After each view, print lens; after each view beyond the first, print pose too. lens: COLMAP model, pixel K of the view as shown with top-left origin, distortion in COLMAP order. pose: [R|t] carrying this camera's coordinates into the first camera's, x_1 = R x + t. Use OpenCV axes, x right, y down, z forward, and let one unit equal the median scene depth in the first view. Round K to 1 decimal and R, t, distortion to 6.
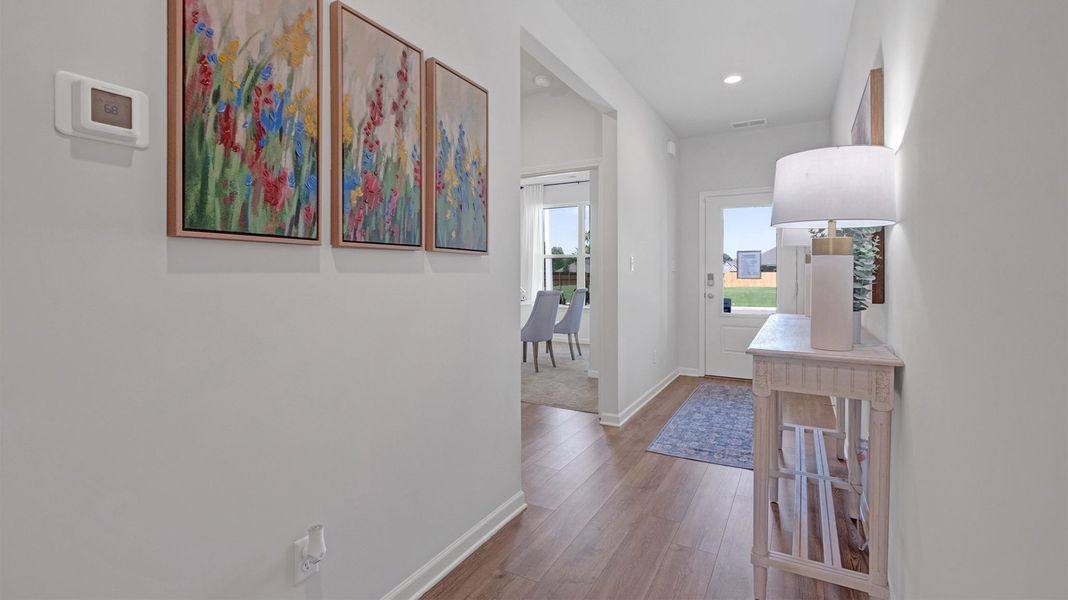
lens RADIAL K [[465.8, 0, 532.6], [0, 465.8, 278.0], [0, 0, 1]] dist [-0.007272, -0.001499]
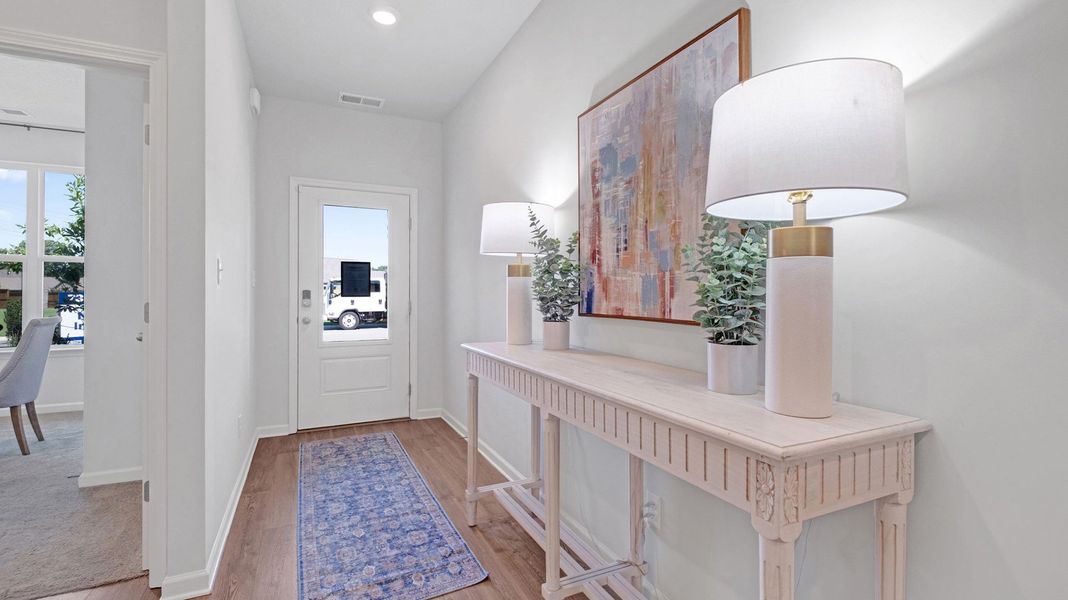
lens RADIAL K [[465.8, 0, 530.5], [0, 465.8, 291.5], [0, 0, 1]] dist [-0.007272, -0.001499]
pose [[0.571277, 0.003720, 0.820749, -0.018349], [0.004254, 0.999963, -0.007493, -0.000106], [-0.820746, 0.007772, 0.571240, 0.317183]]
